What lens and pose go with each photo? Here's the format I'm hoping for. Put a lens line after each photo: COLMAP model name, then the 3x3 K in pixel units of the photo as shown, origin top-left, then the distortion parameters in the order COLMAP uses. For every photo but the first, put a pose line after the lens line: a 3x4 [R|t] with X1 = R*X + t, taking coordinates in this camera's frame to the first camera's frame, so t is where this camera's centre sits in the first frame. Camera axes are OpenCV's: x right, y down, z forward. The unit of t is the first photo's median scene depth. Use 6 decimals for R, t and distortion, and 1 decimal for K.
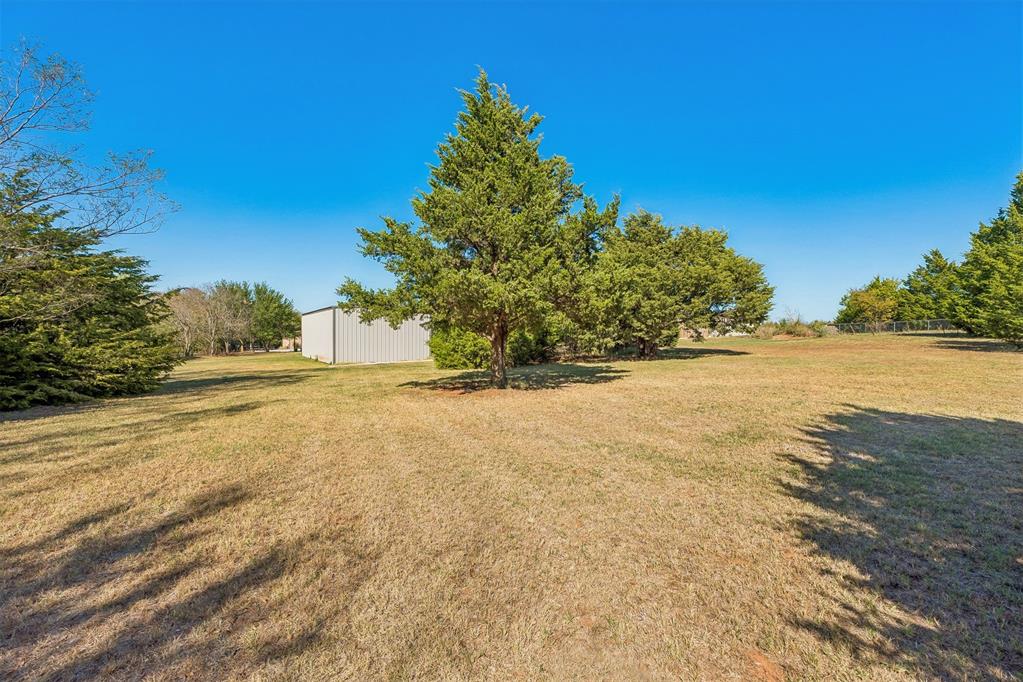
lens RADIAL K [[438.6, 0, 511.9], [0, 438.6, 339.6], [0, 0, 1]] dist [0.001596, 0.000137]
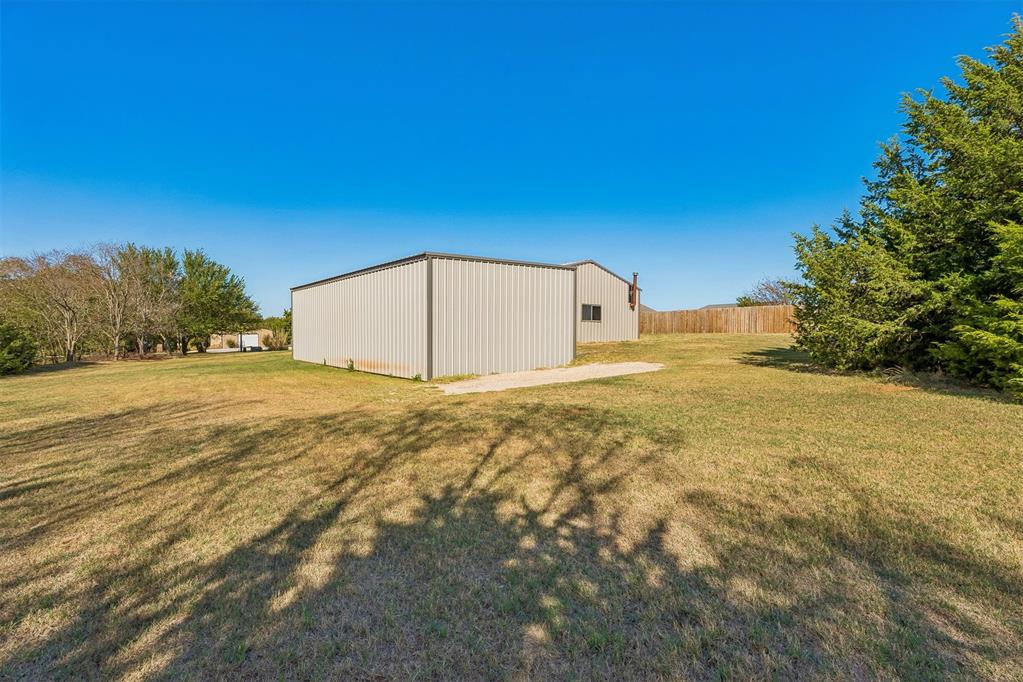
lens RADIAL K [[438.6, 0, 511.5], [0, 438.6, 341.3], [0, 0, 1]] dist [0.001596, 0.000137]
pose [[0.988800, -0.005392, 0.149148, -0.196797], [0.004101, 0.999951, 0.008960, 0.005957], [-0.149189, -0.008248, 0.988774, 0.267573]]
